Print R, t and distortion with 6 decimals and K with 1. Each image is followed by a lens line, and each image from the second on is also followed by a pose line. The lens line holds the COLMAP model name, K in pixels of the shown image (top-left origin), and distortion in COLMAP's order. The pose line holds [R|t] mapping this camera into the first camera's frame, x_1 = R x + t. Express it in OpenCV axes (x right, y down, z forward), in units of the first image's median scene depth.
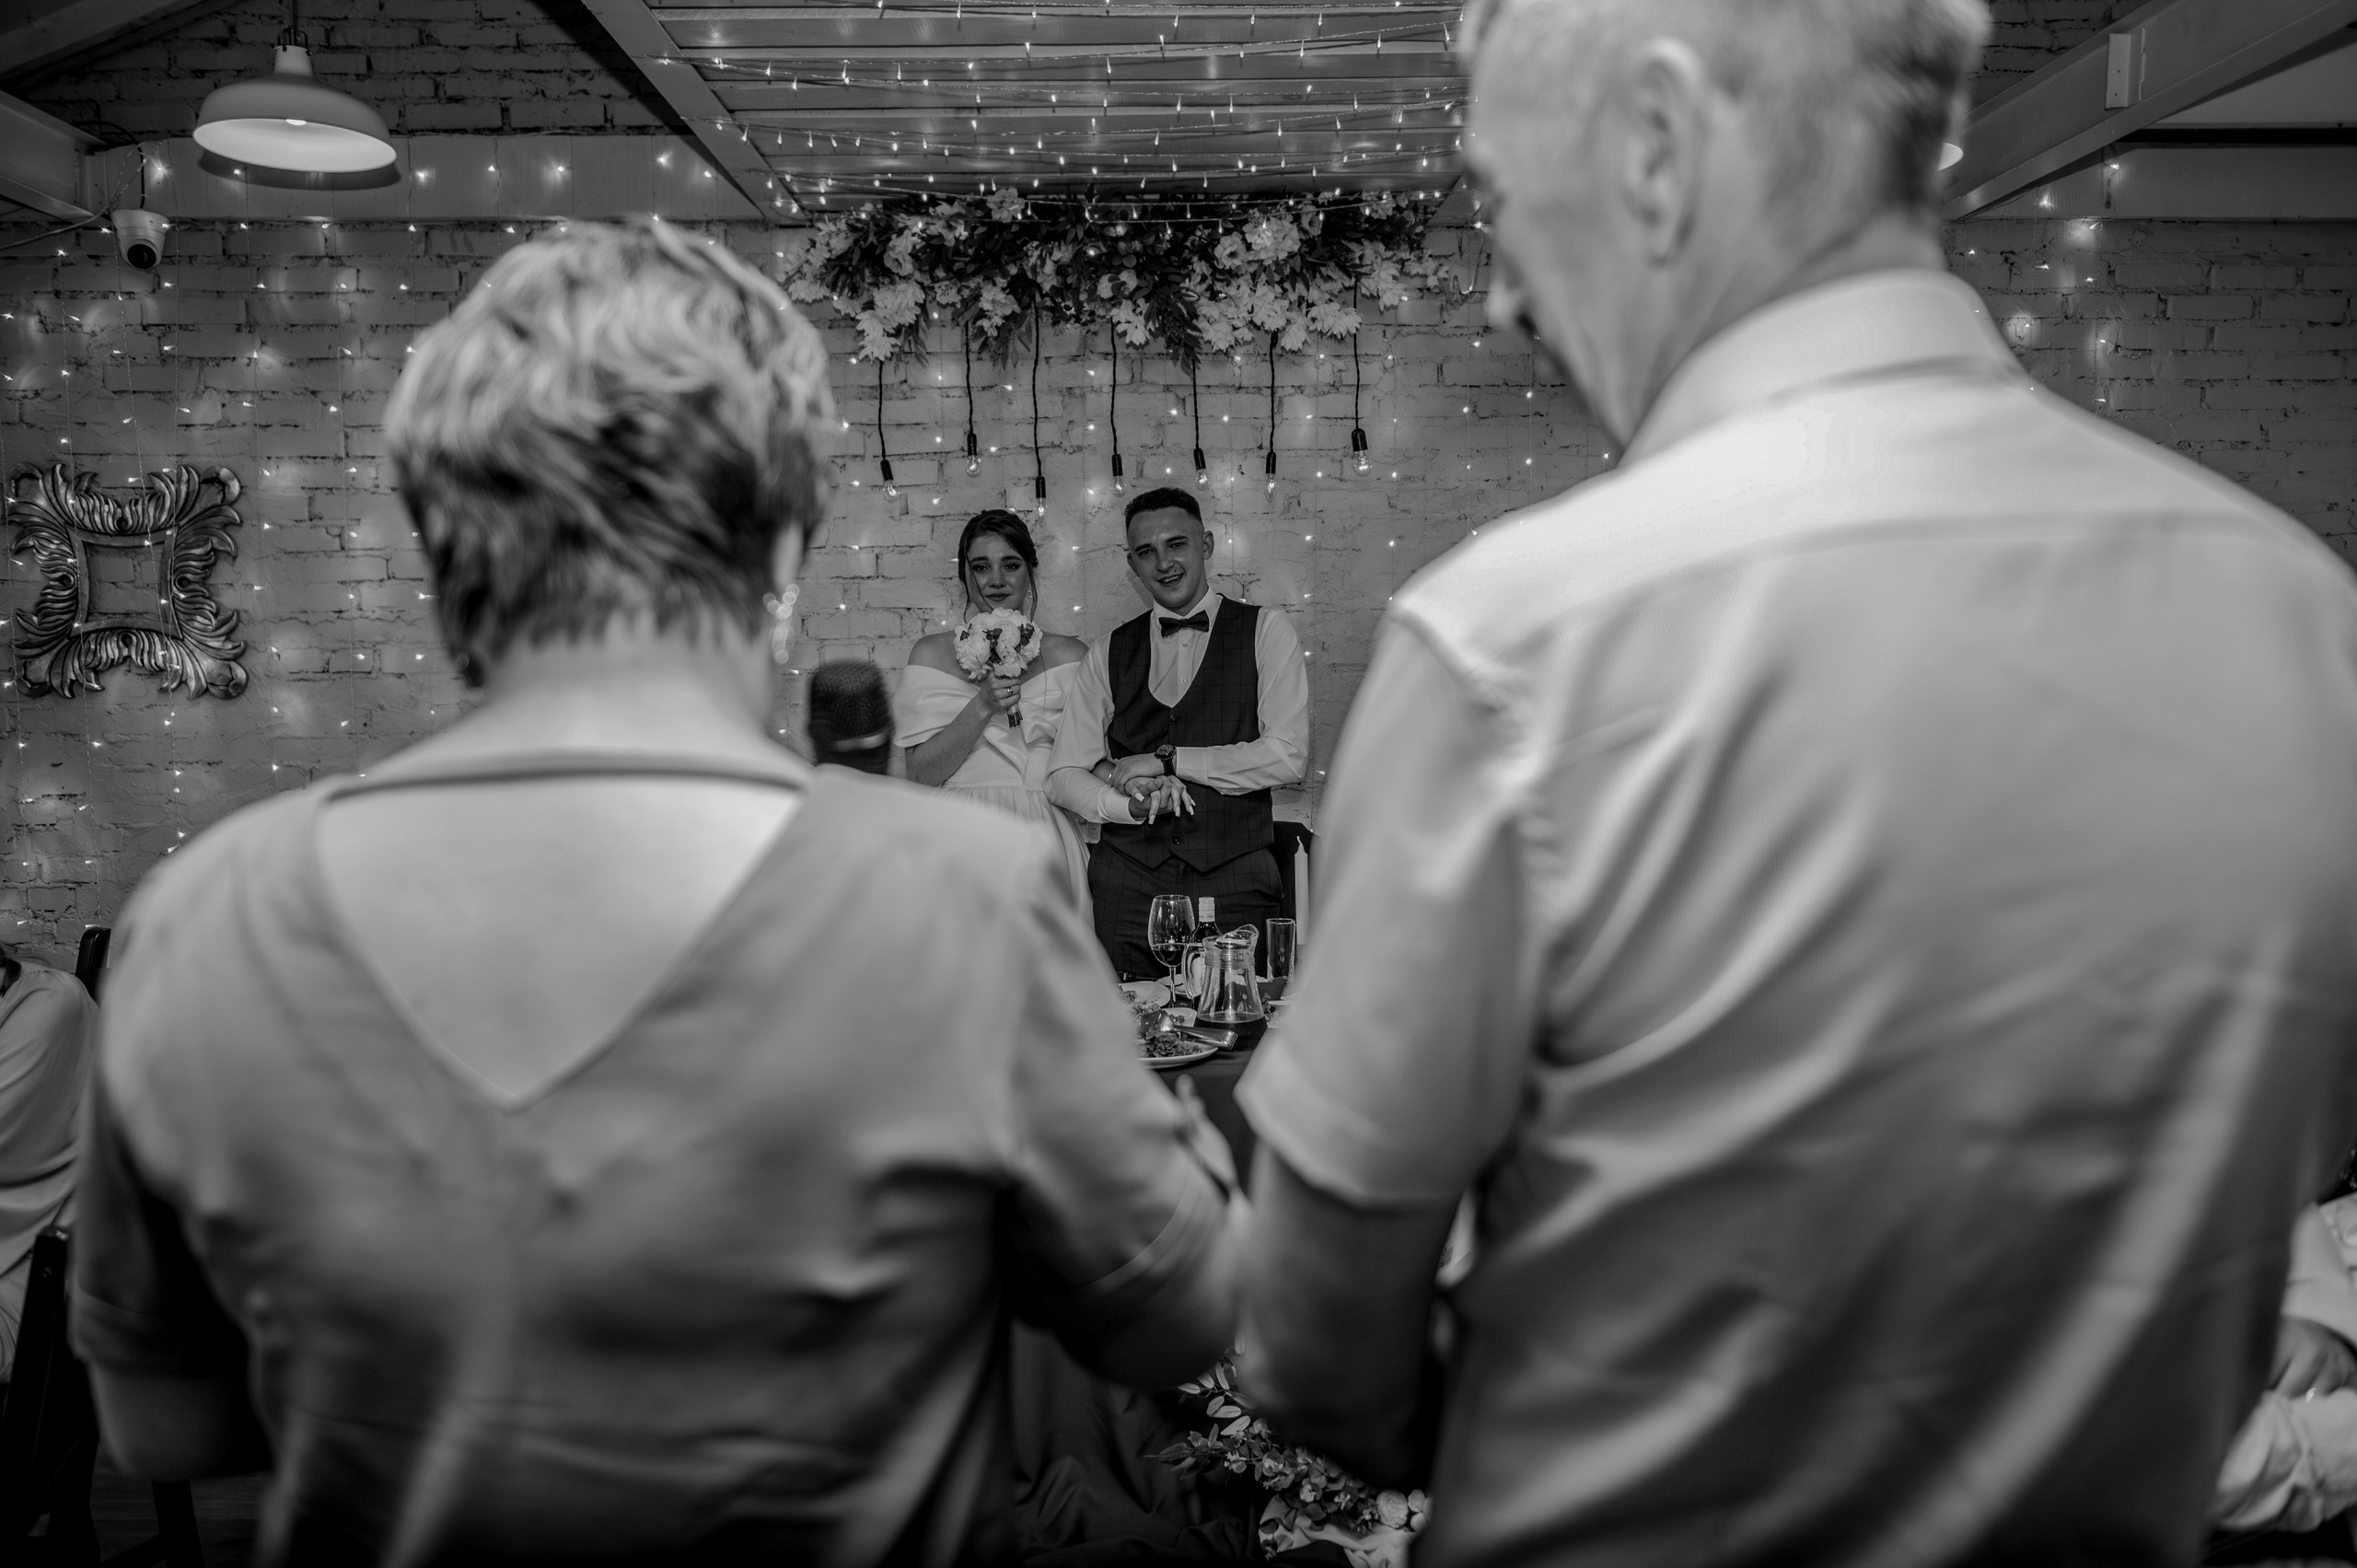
lens RADIAL K [[1791.8, 0, 1165.9], [0, 1791.8, 770.2], [0, 0, 1]] dist [-0.009716, -0.001466]
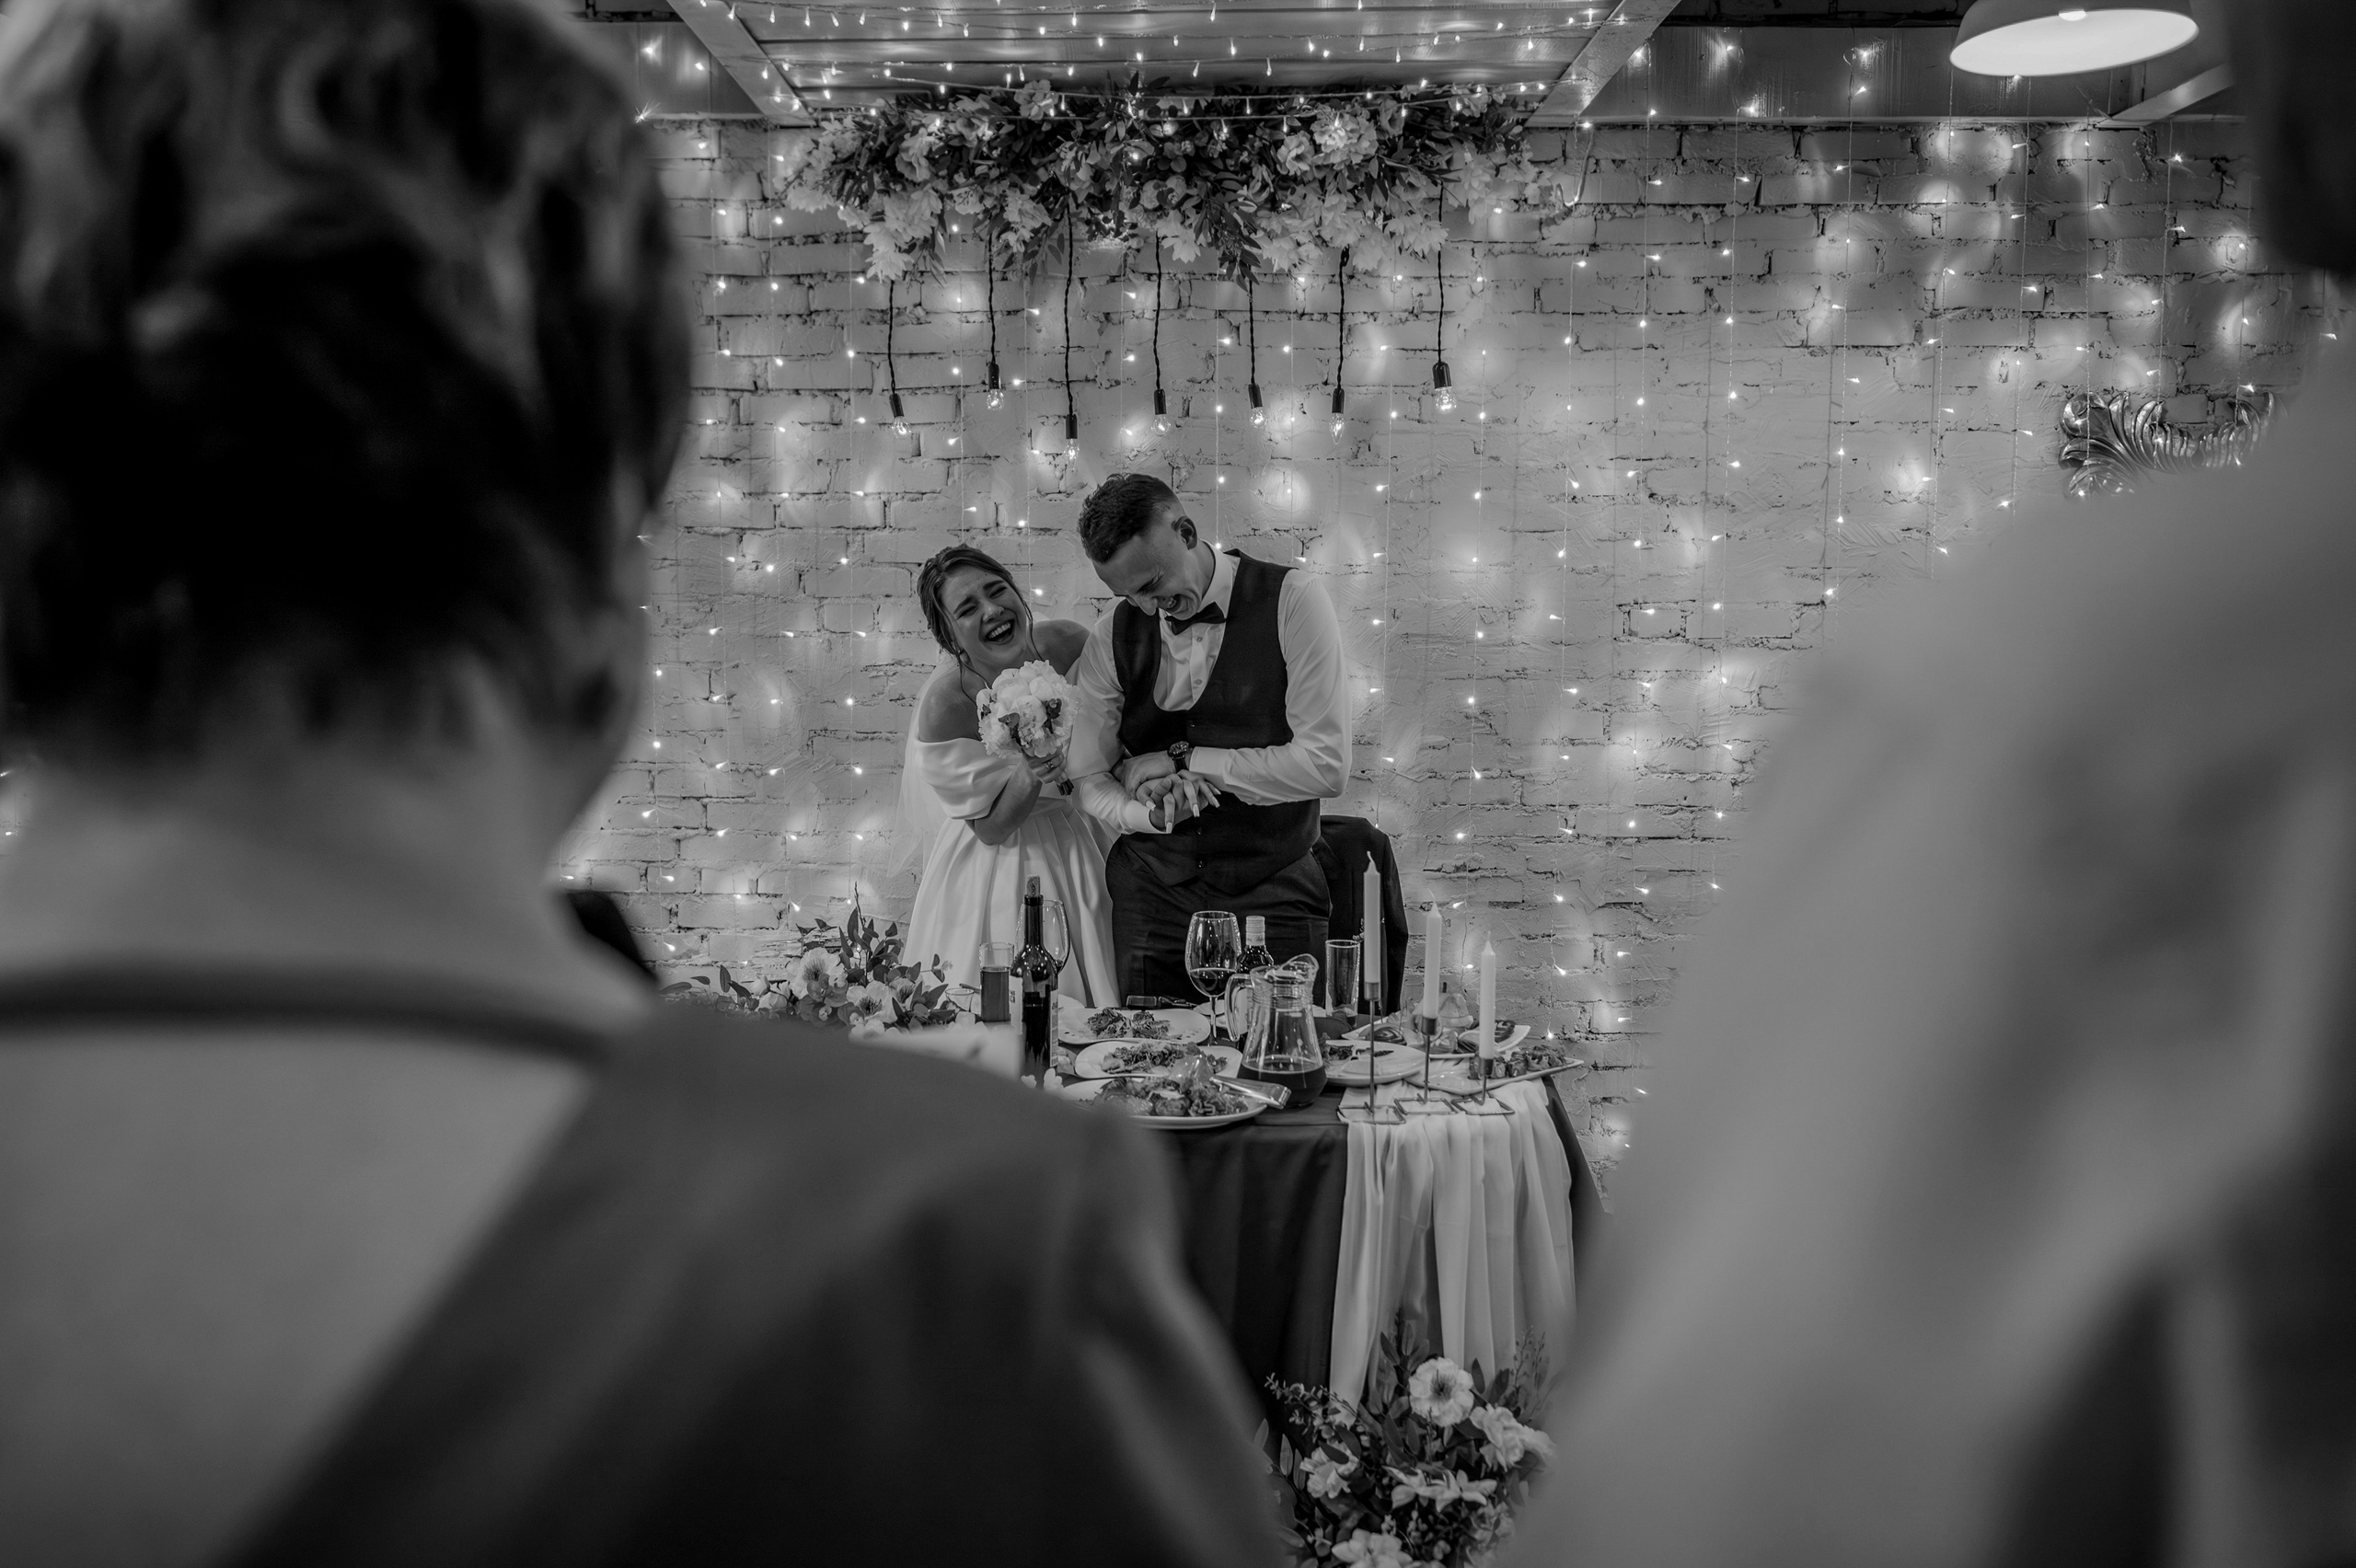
lens RADIAL K [[1790.9, 0, 1112.5], [0, 1790.9, 728.7], [0, 0, 1]] dist [-0.009716, -0.001466]
pose [[0.998260, 0.018230, -0.056071, 0.001360], [-0.017925, 0.999822, 0.005930, -0.017014], [0.056169, -0.004914, 0.998409, 0.133280]]
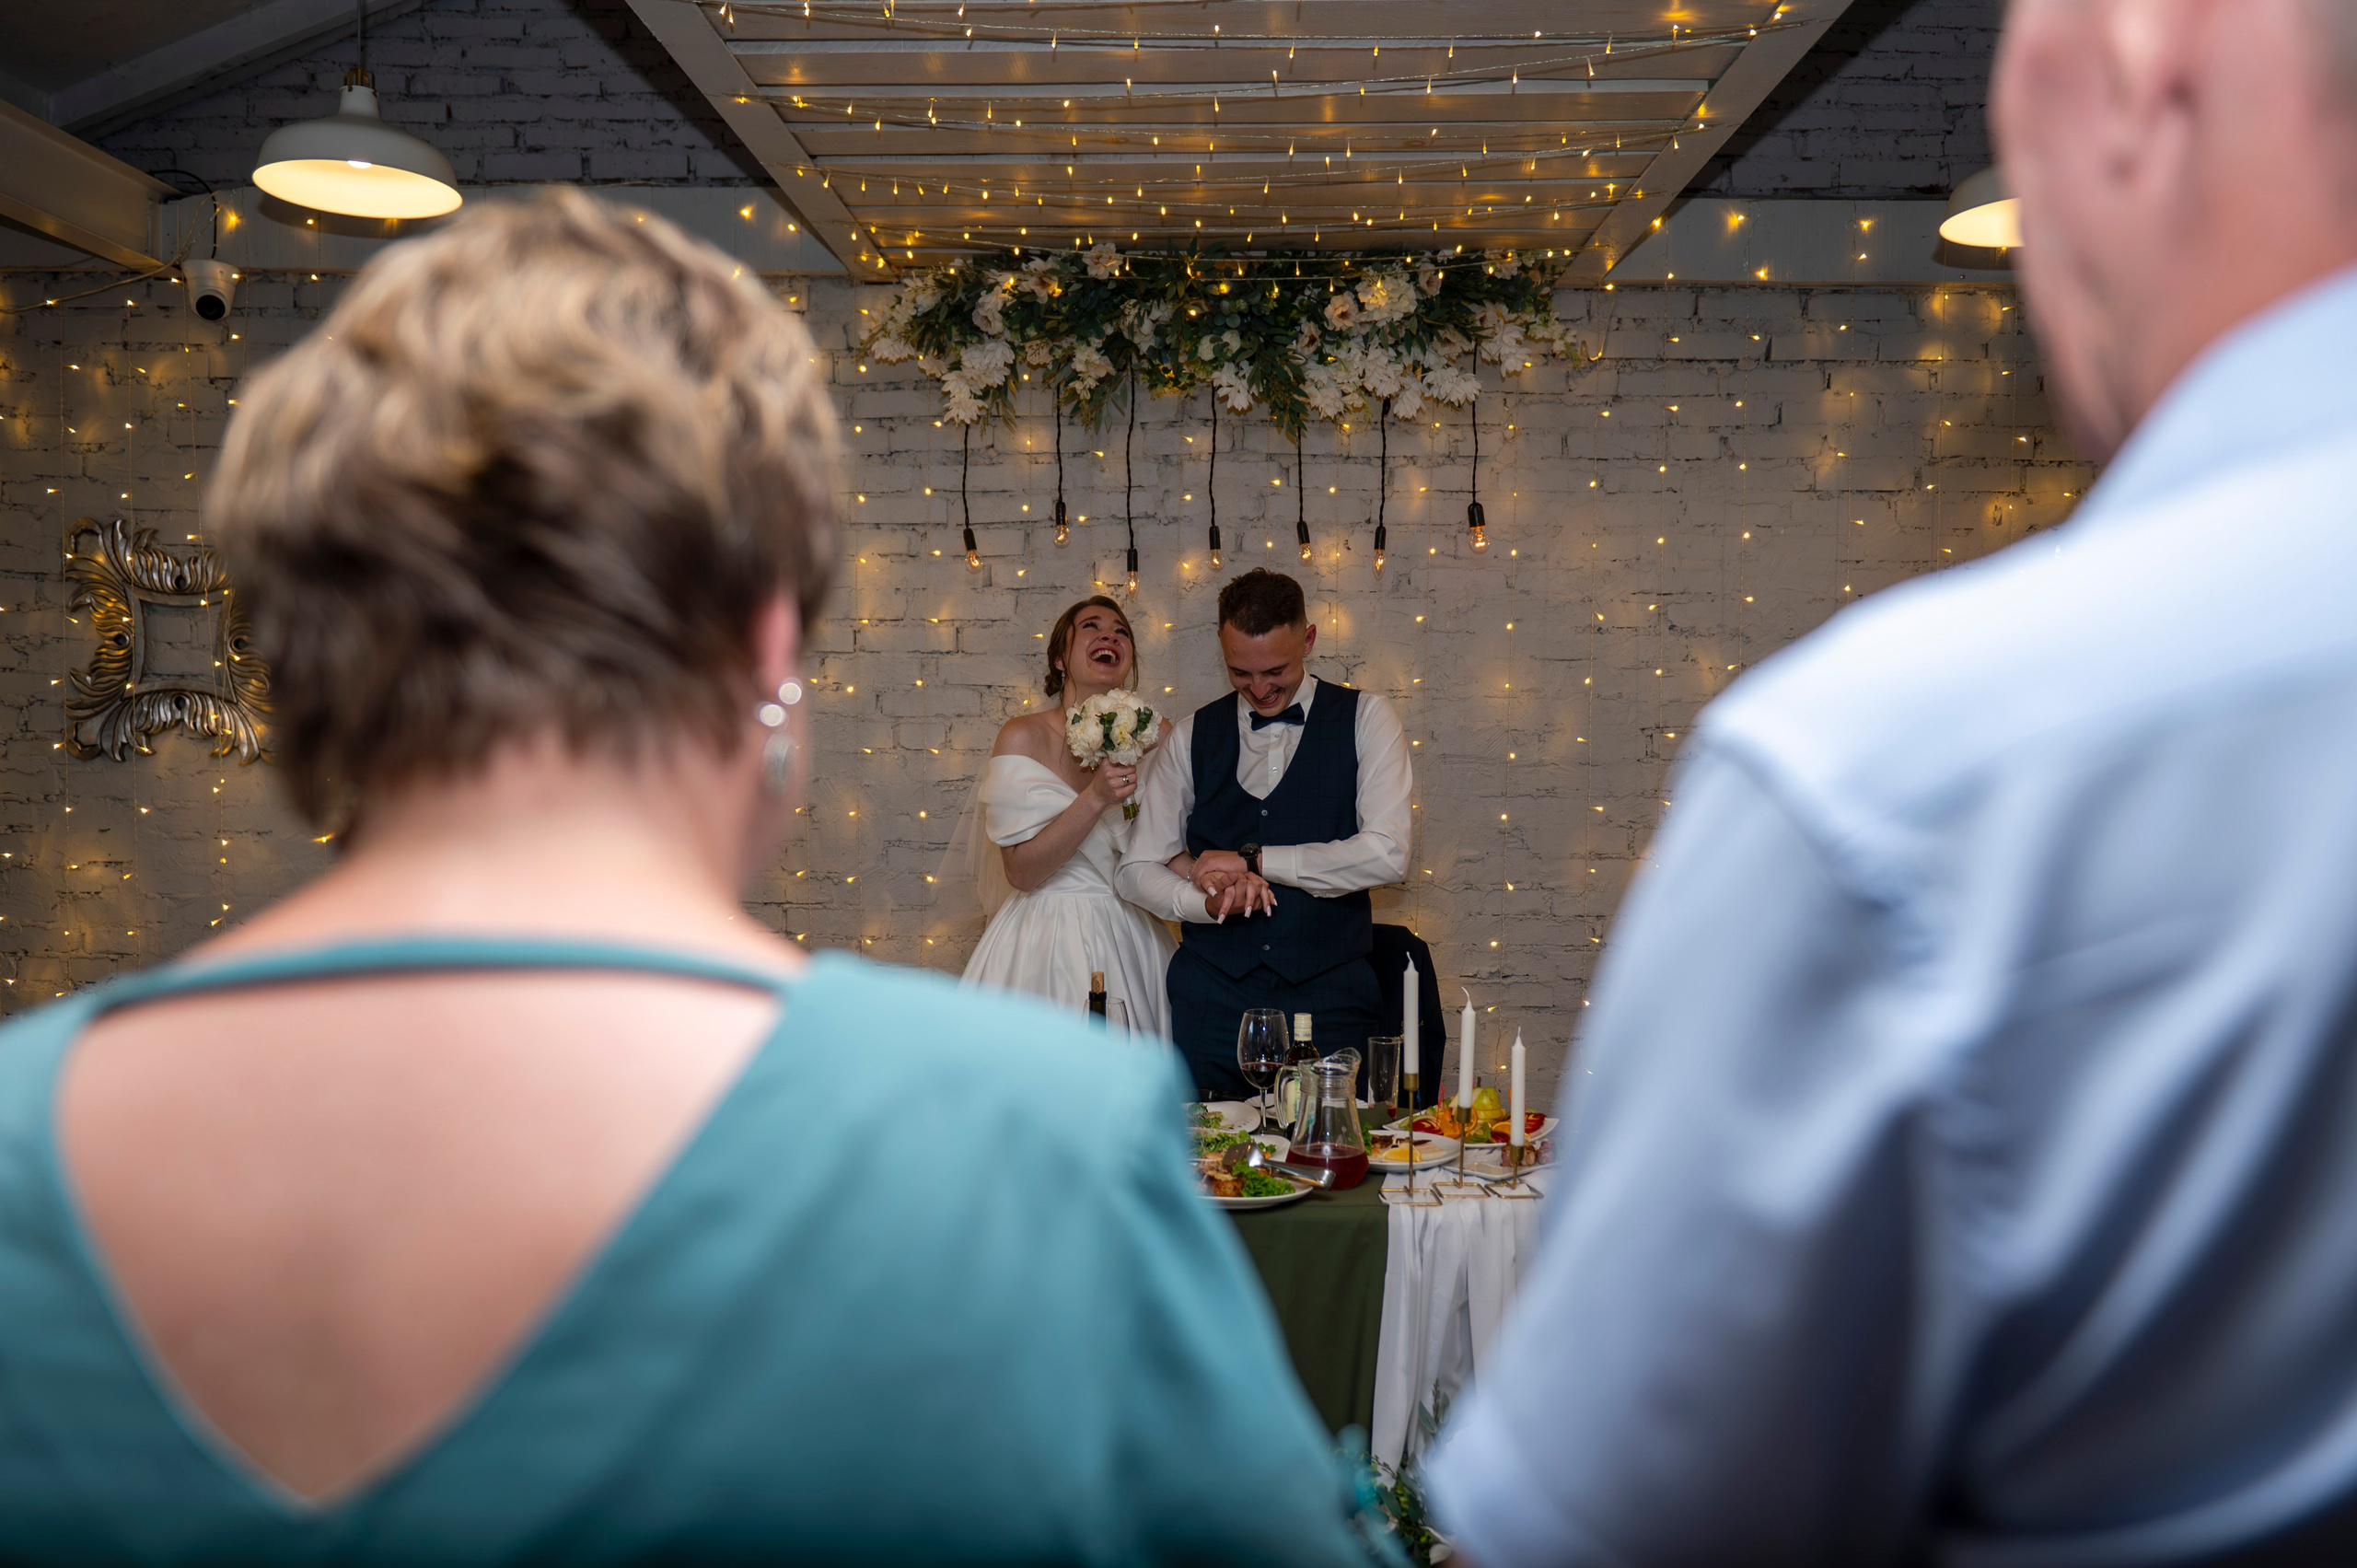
lens RADIAL K [[1791.8, 0, 1153.9], [0, 1791.8, 773.1], [0, 0, 1]] dist [-0.009716, -0.001466]
pose [[0.998135, 0.022570, -0.056715, -0.003120], [-0.024739, 0.998978, -0.037829, -0.011797], [0.055803, 0.039162, 0.997673, 0.071900]]
